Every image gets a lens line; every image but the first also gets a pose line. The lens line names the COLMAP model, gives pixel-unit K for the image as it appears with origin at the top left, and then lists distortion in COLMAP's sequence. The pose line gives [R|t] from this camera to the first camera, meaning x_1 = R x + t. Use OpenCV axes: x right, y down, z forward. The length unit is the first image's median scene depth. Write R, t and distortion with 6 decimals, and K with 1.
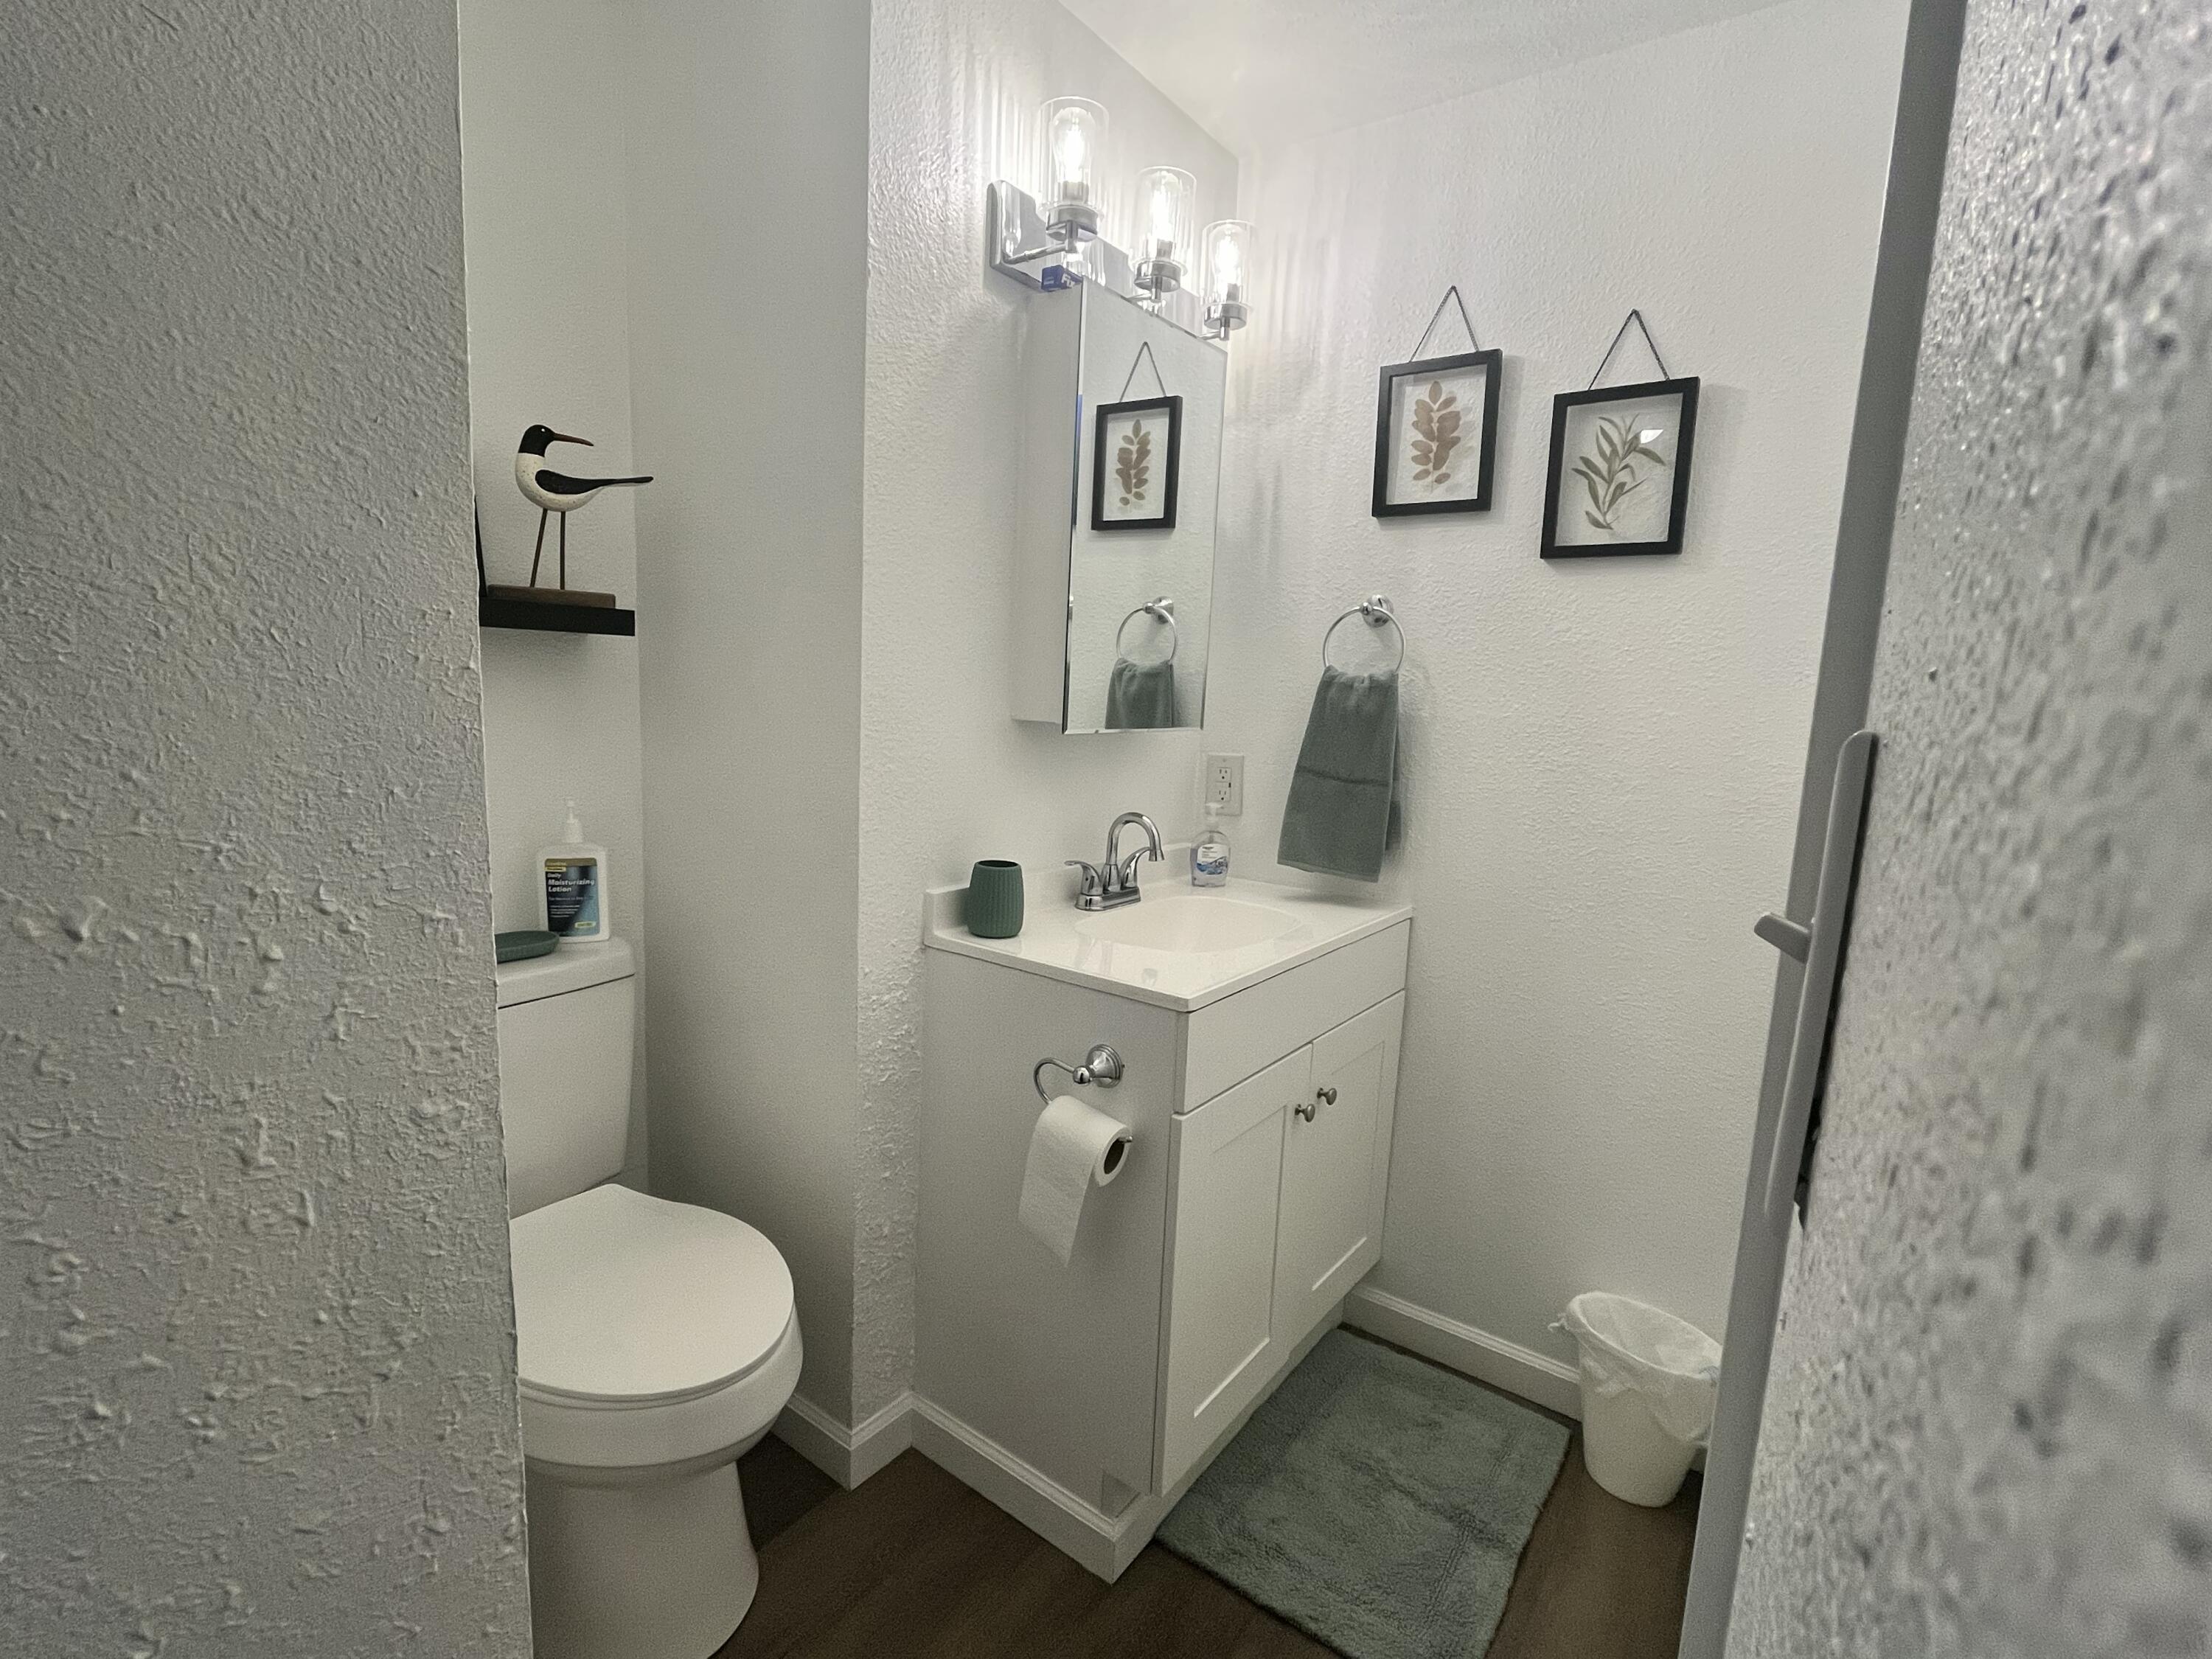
lens RADIAL K [[1016.7, 0, 1103.3], [0, 1016.7, 832.5], [0, 0, 1]] dist [-0.011531, 0.002684]
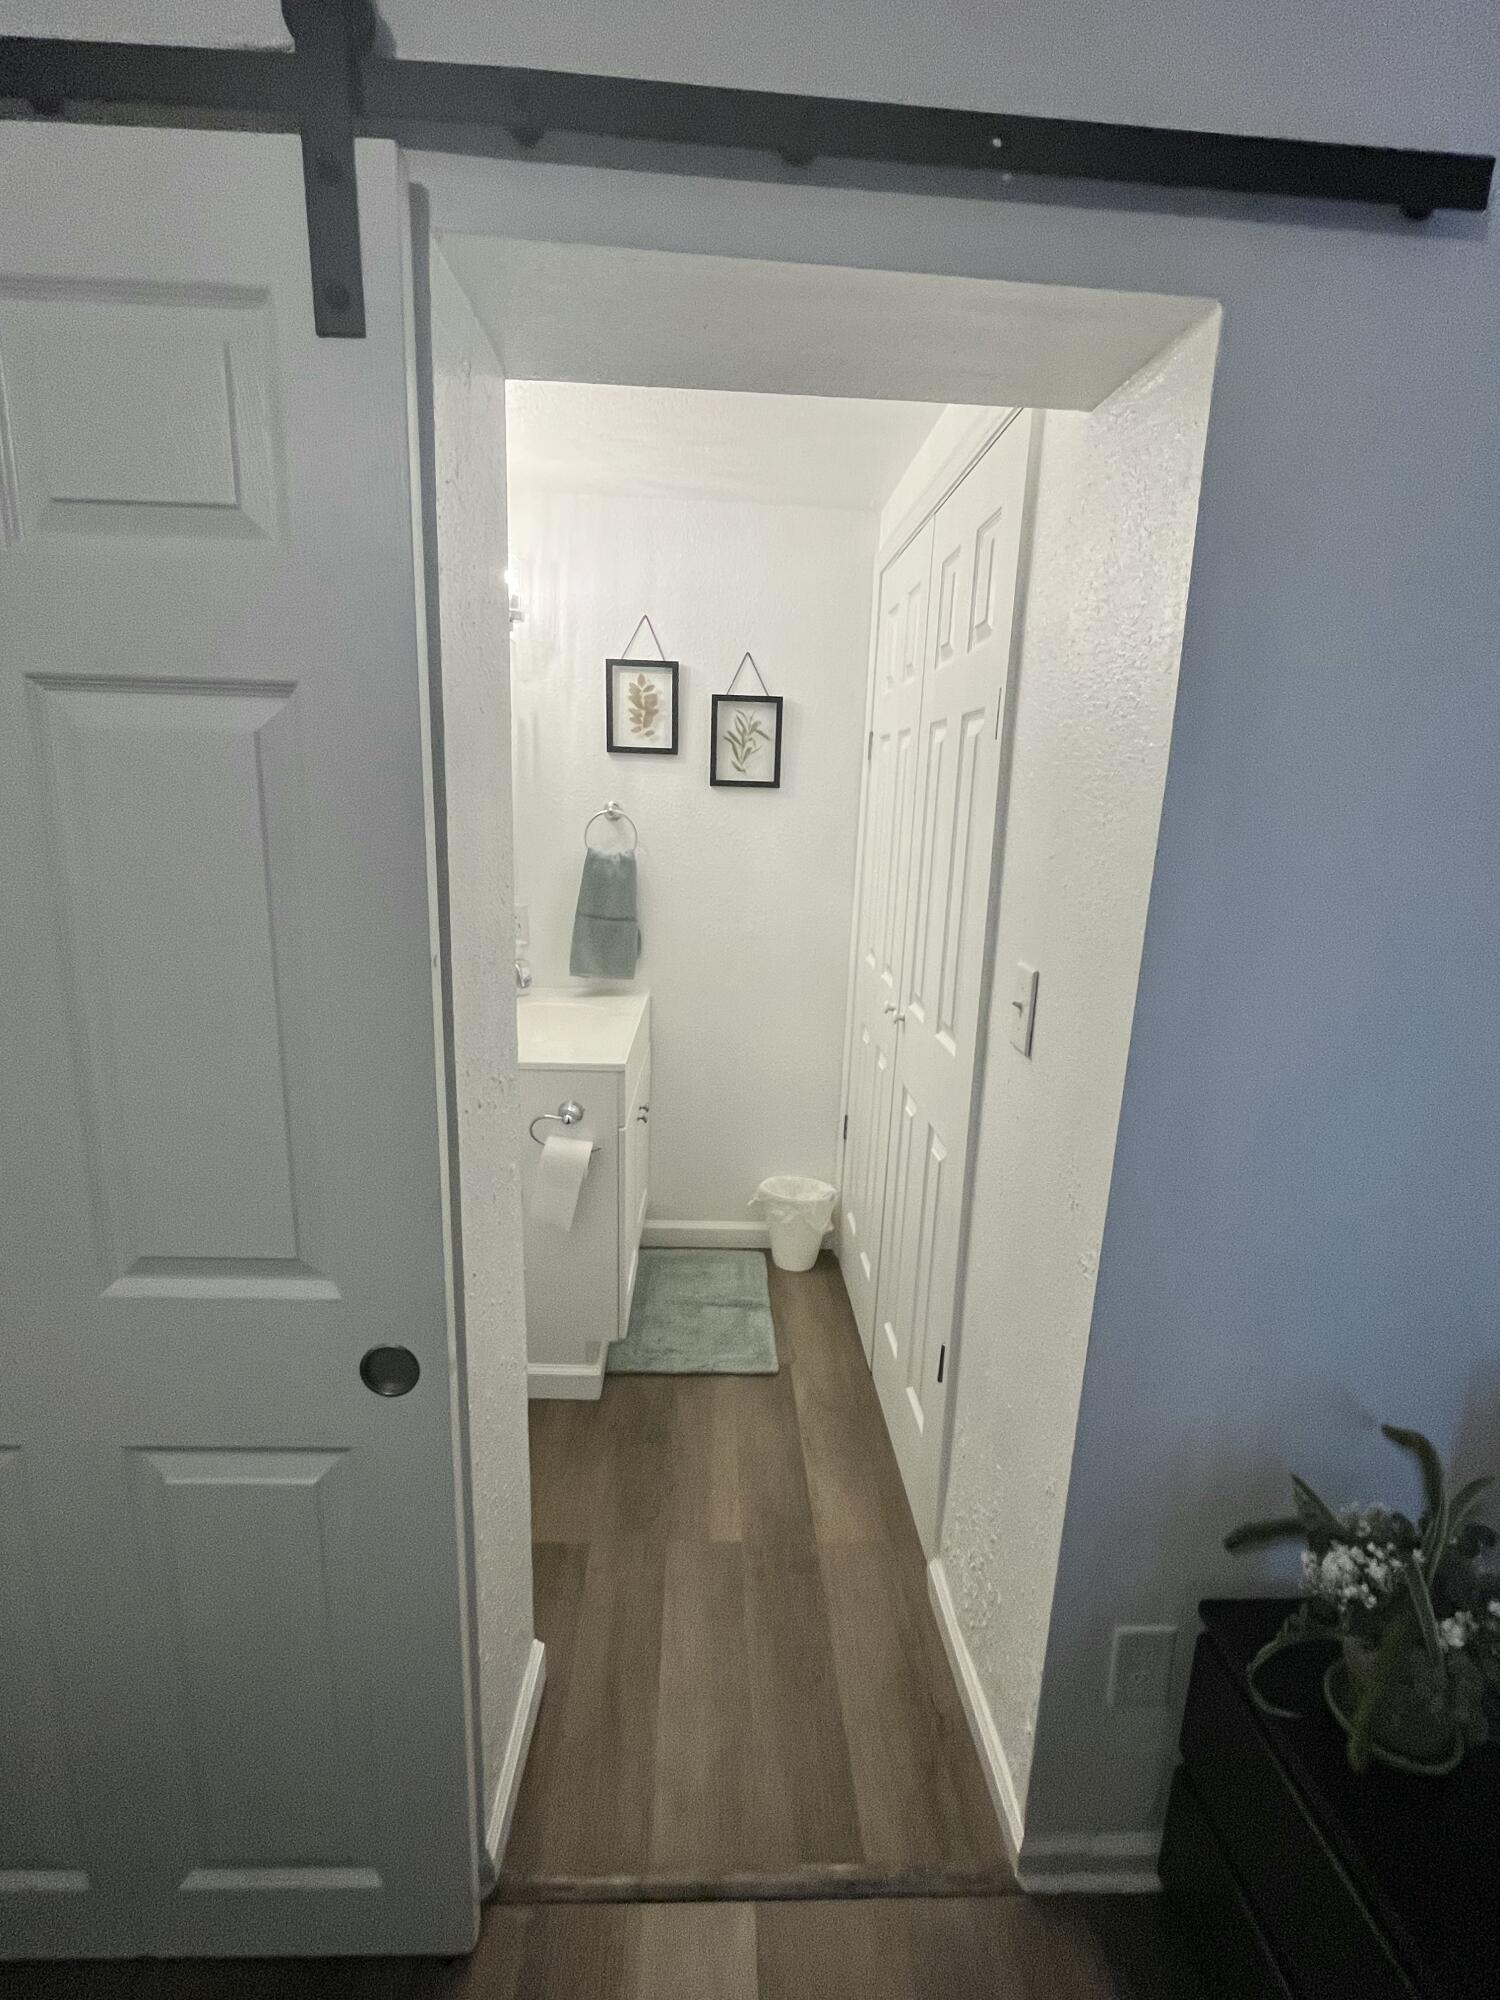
lens RADIAL K [[919.3, 0, 747.4], [0, 919.3, 999.5], [0, 0, 1]] dist [-0.011531, 0.002684]
pose [[0.782534, -0.155523, 0.602871, -0.529709], [0.091265, 0.986493, 0.136023, -0.113351], [-0.615883, -0.051422, 0.786158, -0.311079]]
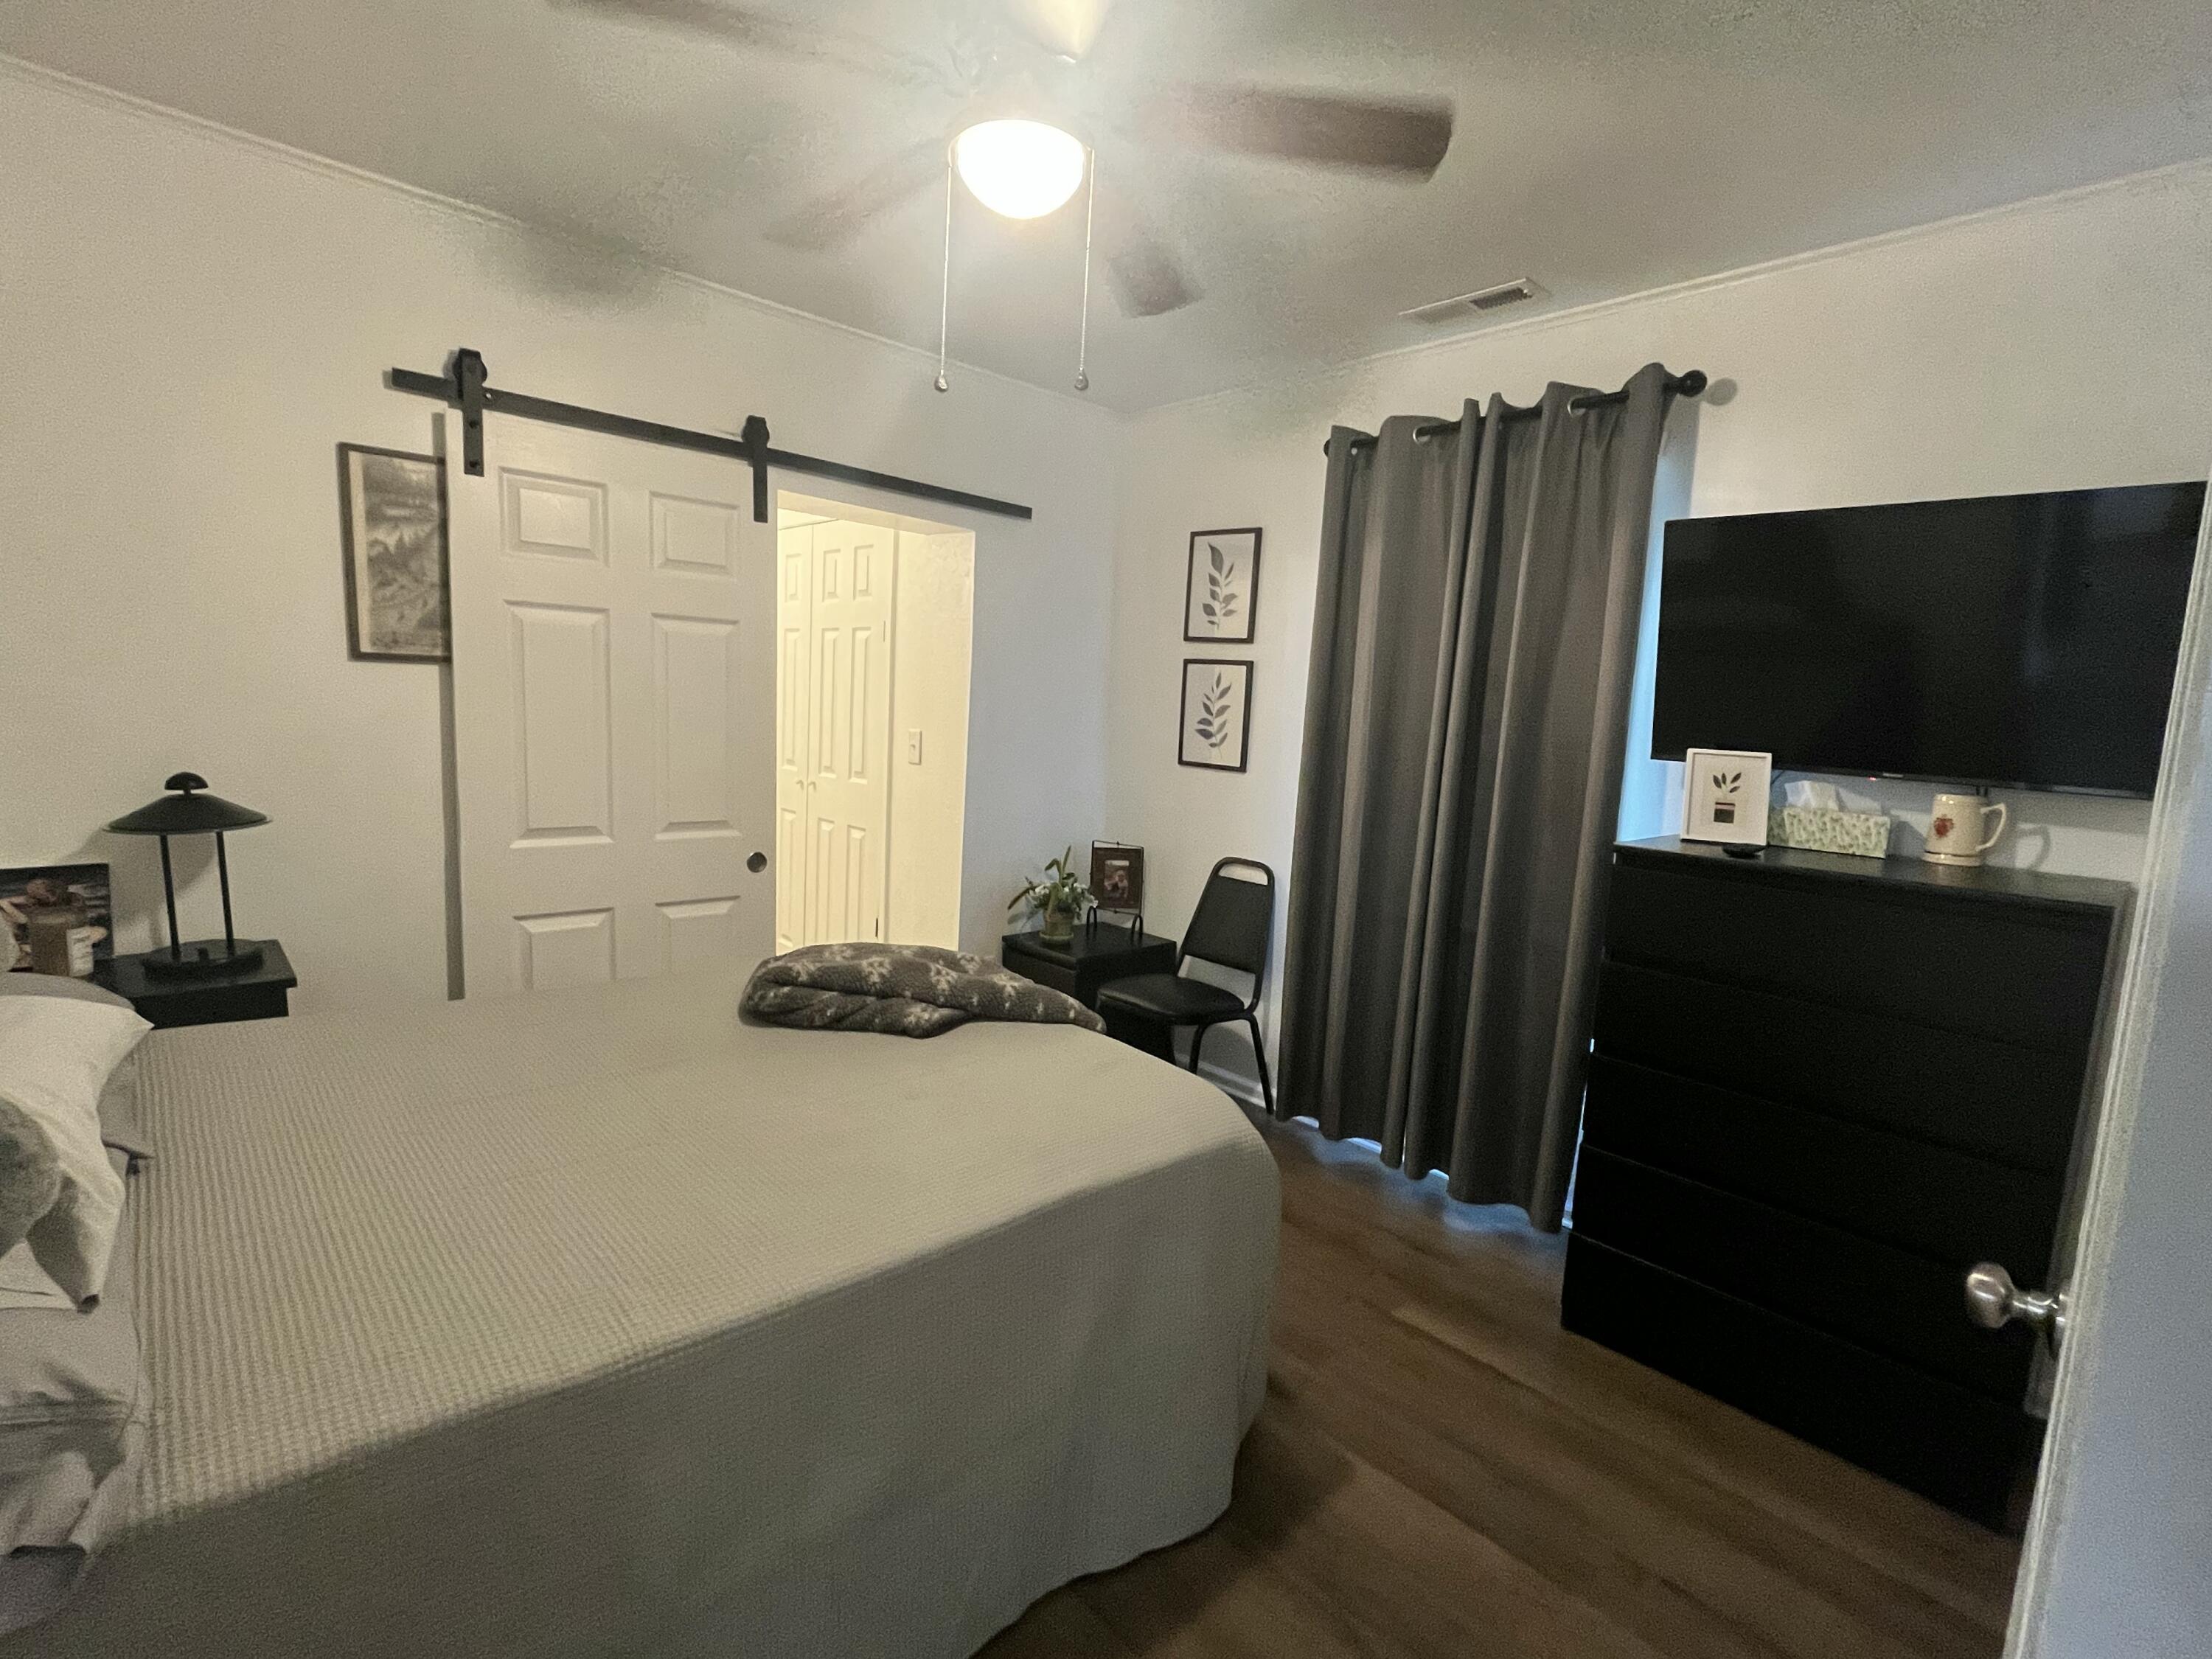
lens RADIAL K [[1016.7, 0, 1084.7], [0, 1016.7, 829.5], [0, 0, 1]] dist [-0.011531, 0.002684]
pose [[0.203571, -0.155157, 0.966688, -1.977512], [0.098810, 0.985577, 0.137381, -0.068558], [-0.974061, 0.067552, 0.215967, -0.673634]]
